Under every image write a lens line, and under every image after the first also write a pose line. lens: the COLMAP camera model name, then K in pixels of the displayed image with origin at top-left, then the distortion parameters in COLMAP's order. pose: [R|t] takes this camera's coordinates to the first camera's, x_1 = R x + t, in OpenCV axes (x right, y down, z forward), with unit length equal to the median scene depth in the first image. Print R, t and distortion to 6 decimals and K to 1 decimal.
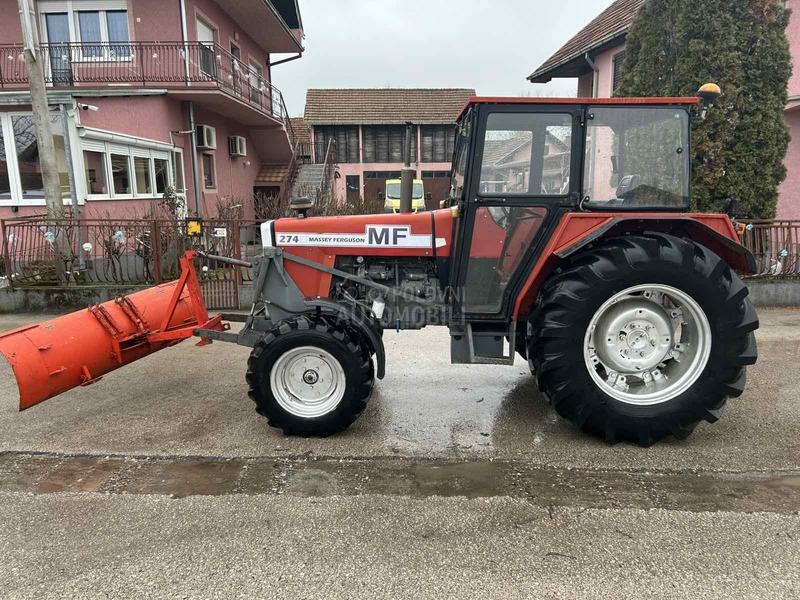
lens RADIAL K [[606.7, 0, 405.2], [0, 606.7, 298.4], [0, 0, 1]] dist [0.065257, -0.077922]
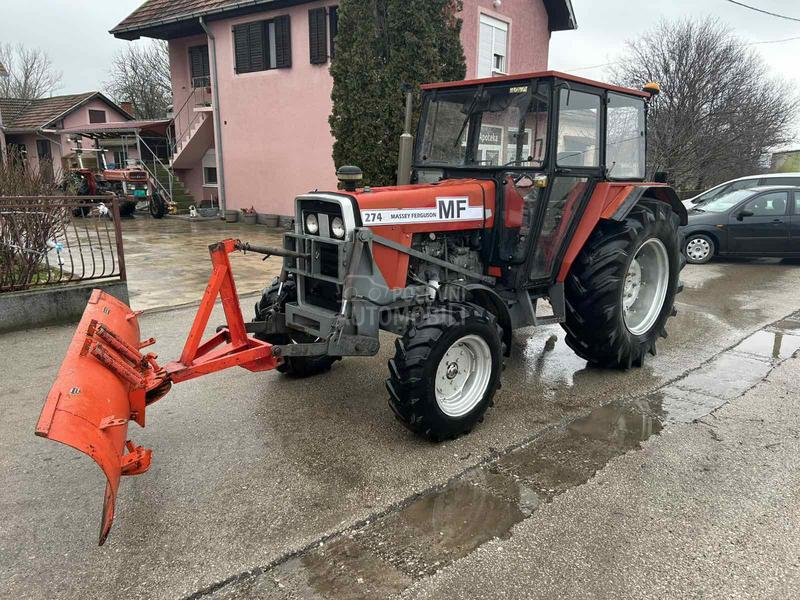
lens RADIAL K [[606.7, 0, 405.2], [0, 606.7, 298.4], [0, 0, 1]] dist [0.065257, -0.077922]
pose [[0.712713, -0.136212, 0.688104, -0.741151], [0.107778, 0.990581, 0.084455, -0.053496], [-0.693127, 0.013970, 0.720680, 0.380024]]
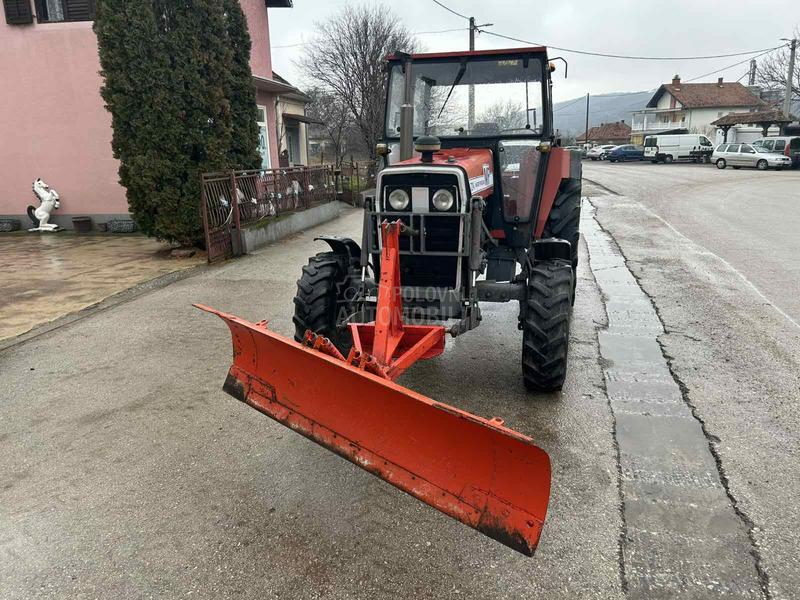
lens RADIAL K [[606.7, 0, 405.2], [0, 606.7, 298.4], [0, 0, 1]] dist [0.065257, -0.077922]
pose [[0.229801, -0.238592, 0.943539, -1.027354], [0.192302, 0.961502, 0.196299, -0.131277], [-0.954050, 0.136335, 0.266836, 0.889831]]
